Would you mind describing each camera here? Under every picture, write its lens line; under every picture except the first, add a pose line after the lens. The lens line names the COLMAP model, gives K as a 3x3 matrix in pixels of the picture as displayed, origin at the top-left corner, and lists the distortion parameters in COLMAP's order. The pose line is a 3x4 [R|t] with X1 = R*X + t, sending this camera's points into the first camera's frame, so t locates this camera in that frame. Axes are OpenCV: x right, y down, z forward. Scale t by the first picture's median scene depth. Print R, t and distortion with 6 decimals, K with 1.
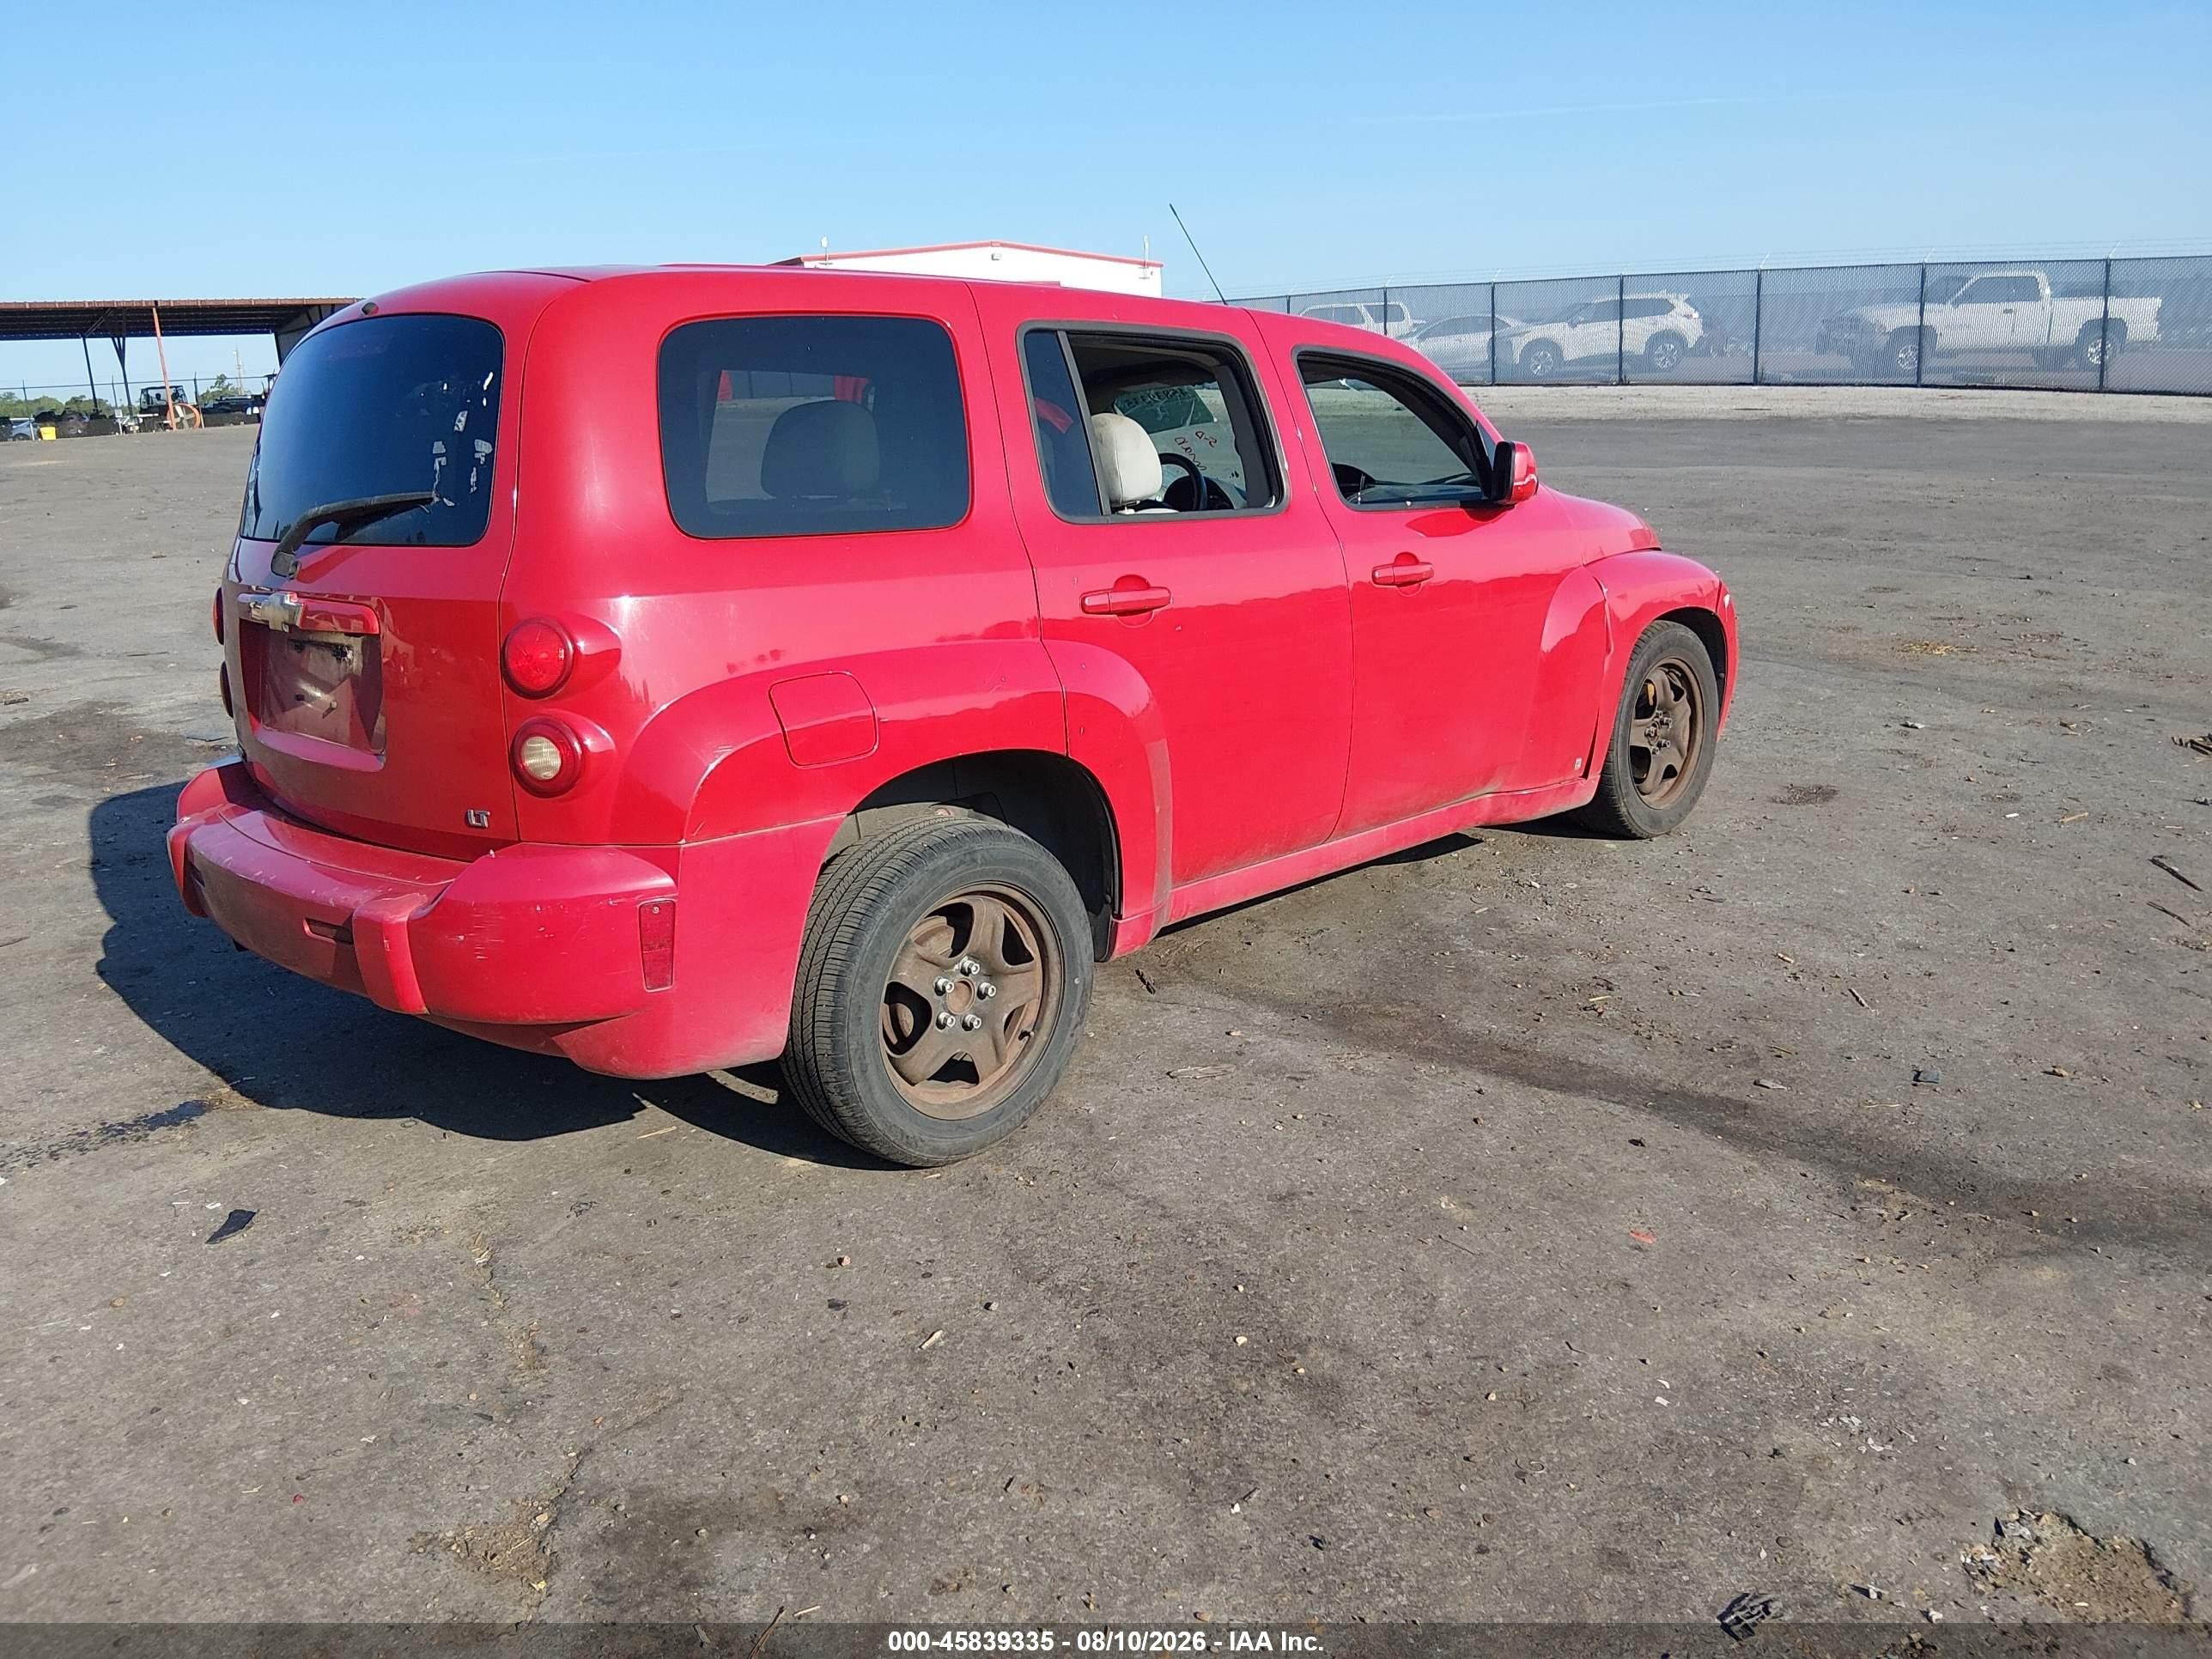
lens RADIAL K [[1705.6, 0, 1106.0], [0, 1705.6, 829.5], [0, 0, 1]] dist [0.105209, -0.186856]
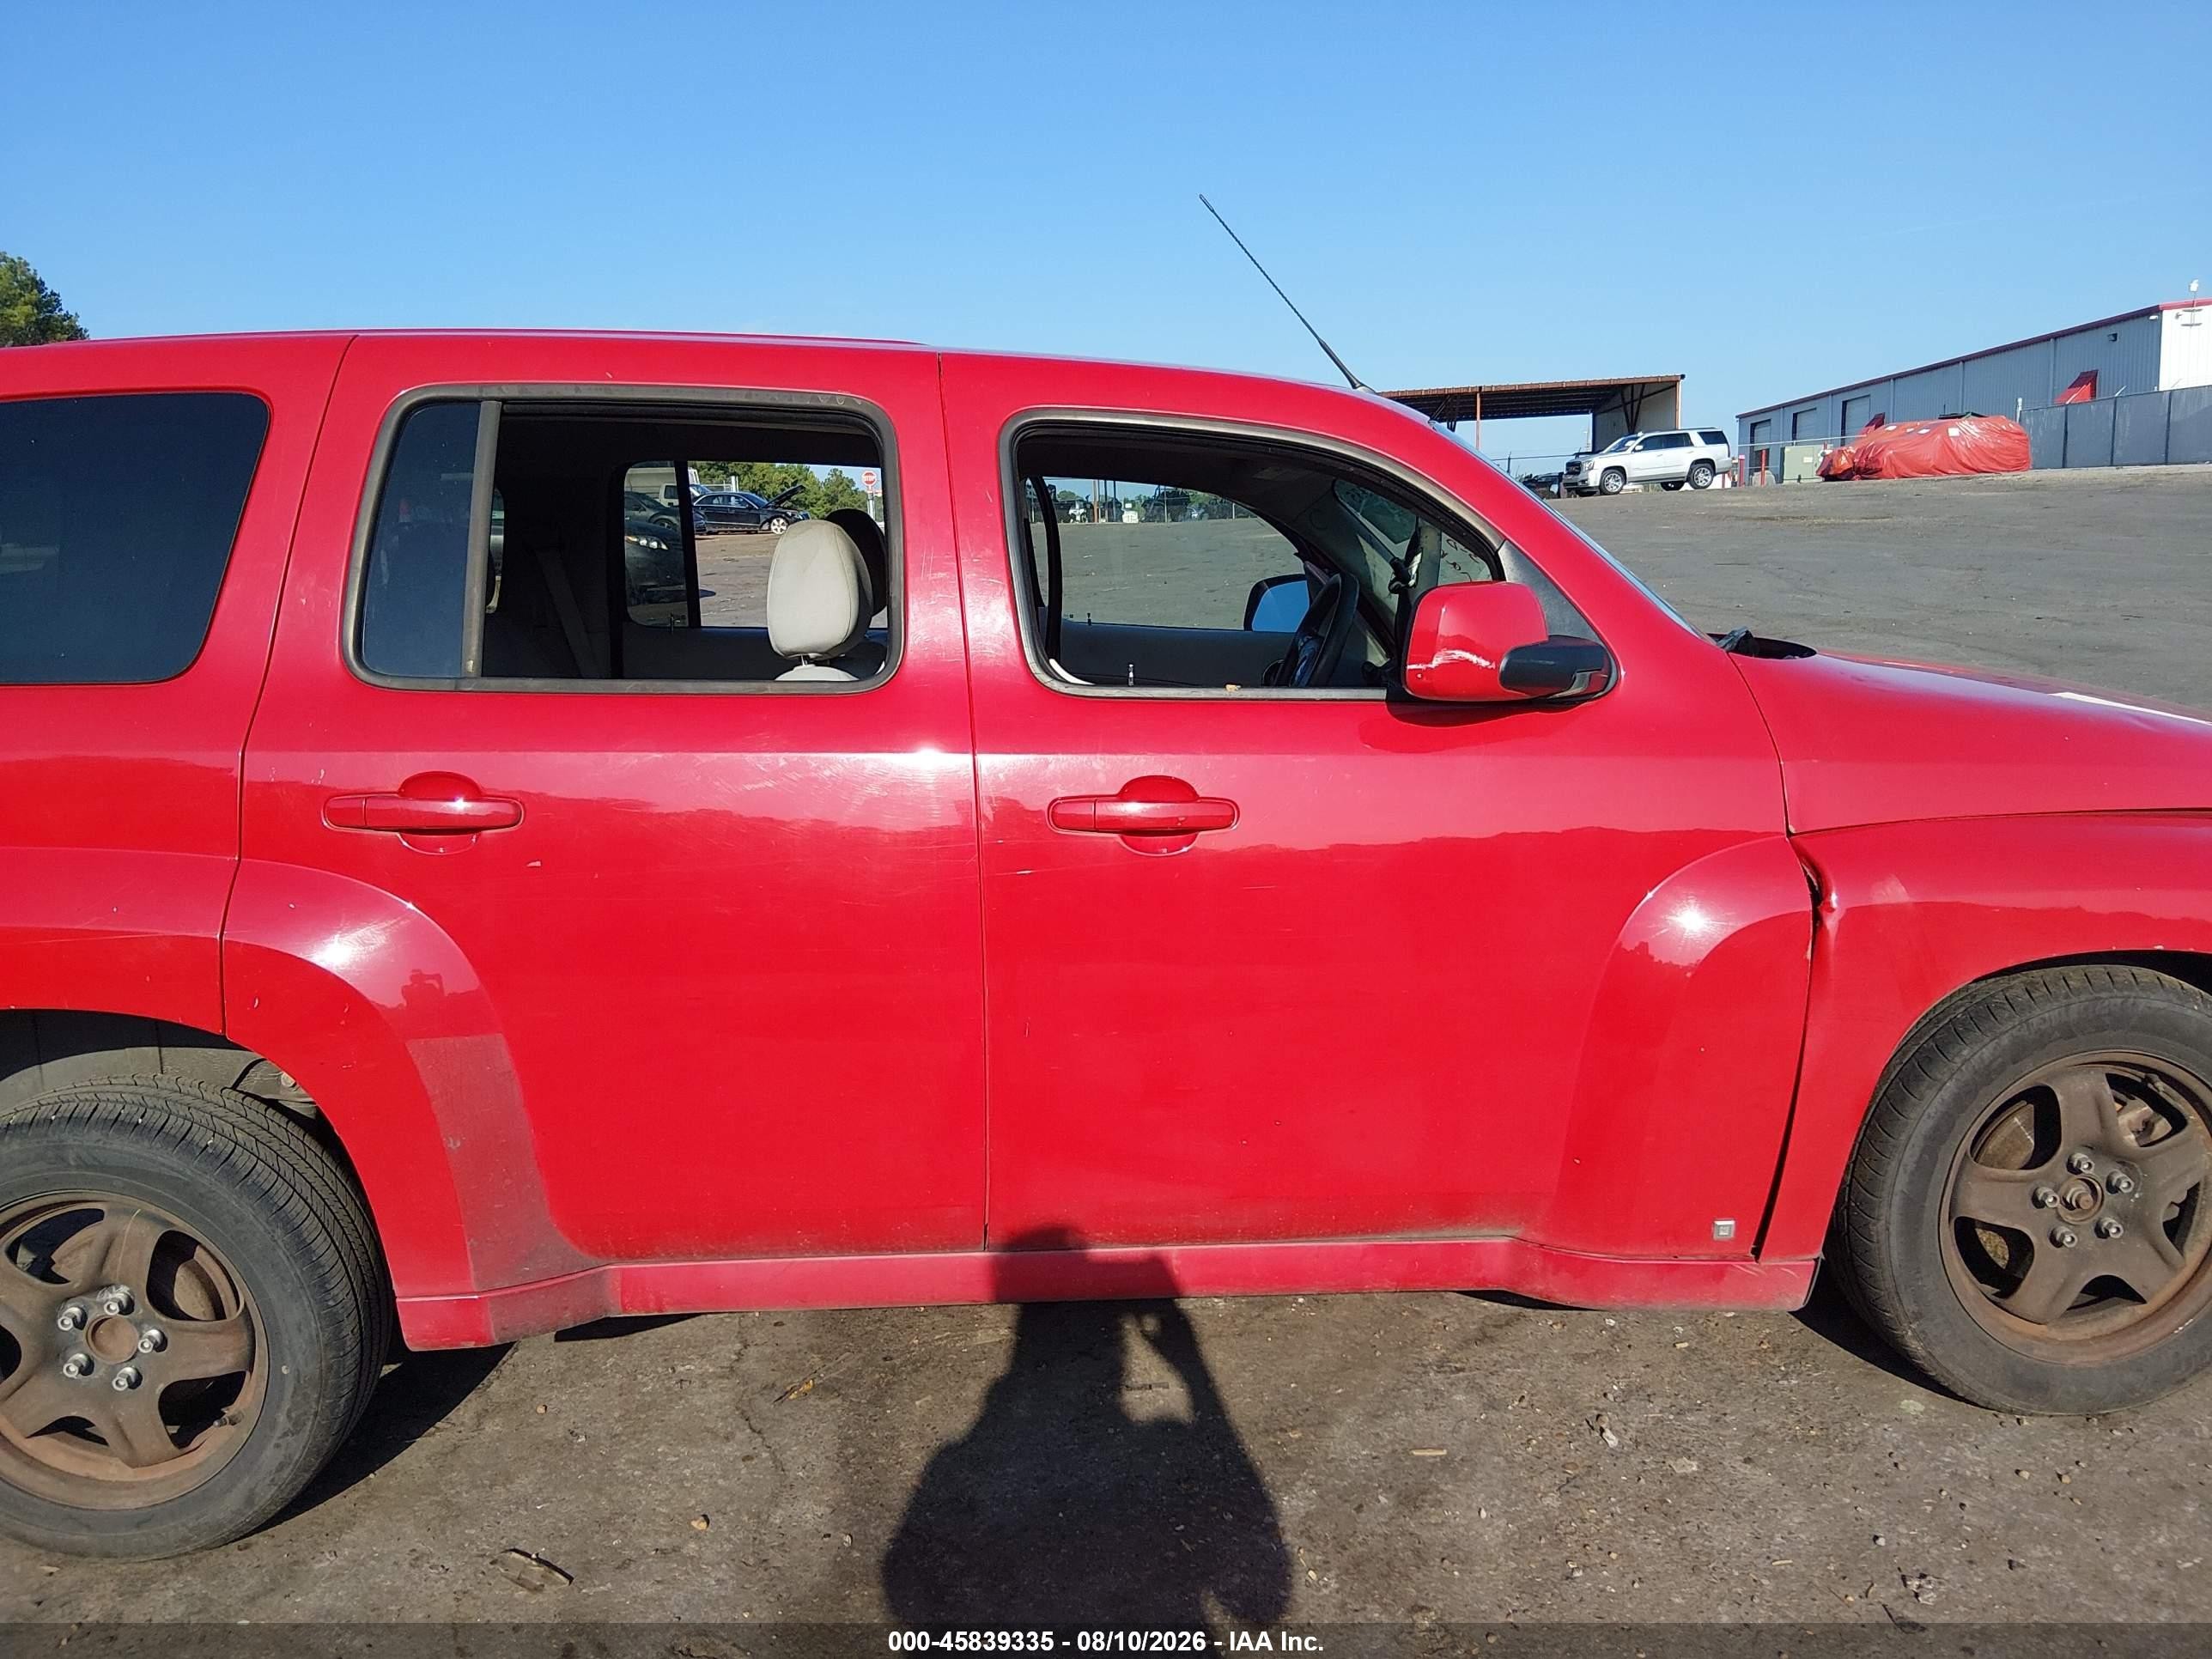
lens RADIAL K [[1705.6, 0, 1106.0], [0, 1705.6, 829.5], [0, 0, 1]] dist [0.105209, -0.186856]
pose [[0.726212, 0.132816, -0.674520, 0.518057], [-0.159491, 0.986940, 0.022619, -0.149297], [0.668715, 0.091154, 0.737910, 0.567827]]
